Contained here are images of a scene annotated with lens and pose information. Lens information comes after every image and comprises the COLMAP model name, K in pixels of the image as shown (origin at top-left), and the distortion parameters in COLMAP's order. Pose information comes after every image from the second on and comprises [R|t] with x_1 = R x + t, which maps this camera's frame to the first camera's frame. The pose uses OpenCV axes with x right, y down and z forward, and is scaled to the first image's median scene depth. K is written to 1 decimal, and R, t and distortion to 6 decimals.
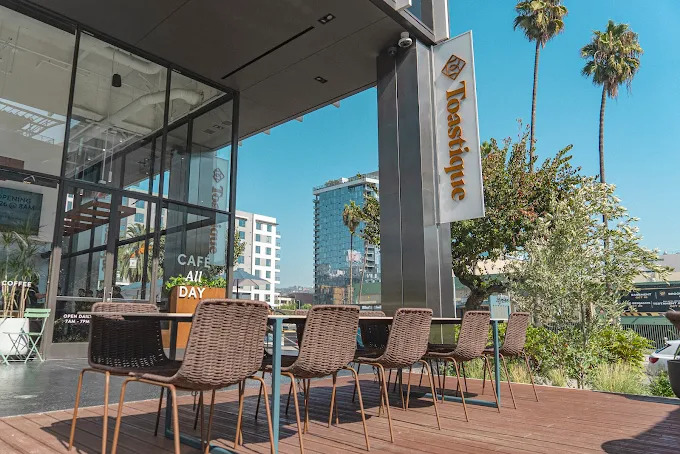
lens RADIAL K [[468.6, 0, 336.8], [0, 468.6, 224.4], [0, 0, 1]] dist [-0.016907, 0.004222]
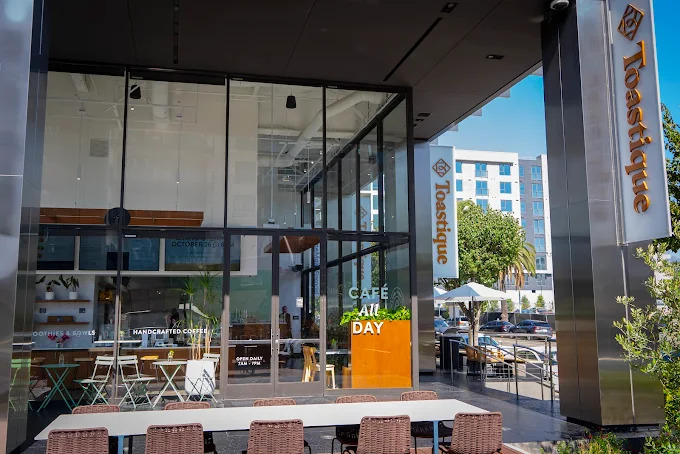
lens RADIAL K [[628.8, 0, 342.3], [0, 628.8, 229.1], [0, 0, 1]] dist [0.063078, 0.000000]
pose [[0.848695, -0.082954, -0.522336, 0.354789], [0.111129, 0.993545, 0.022775, -0.093023], [0.517075, -0.077375, 0.852436, -0.080056]]
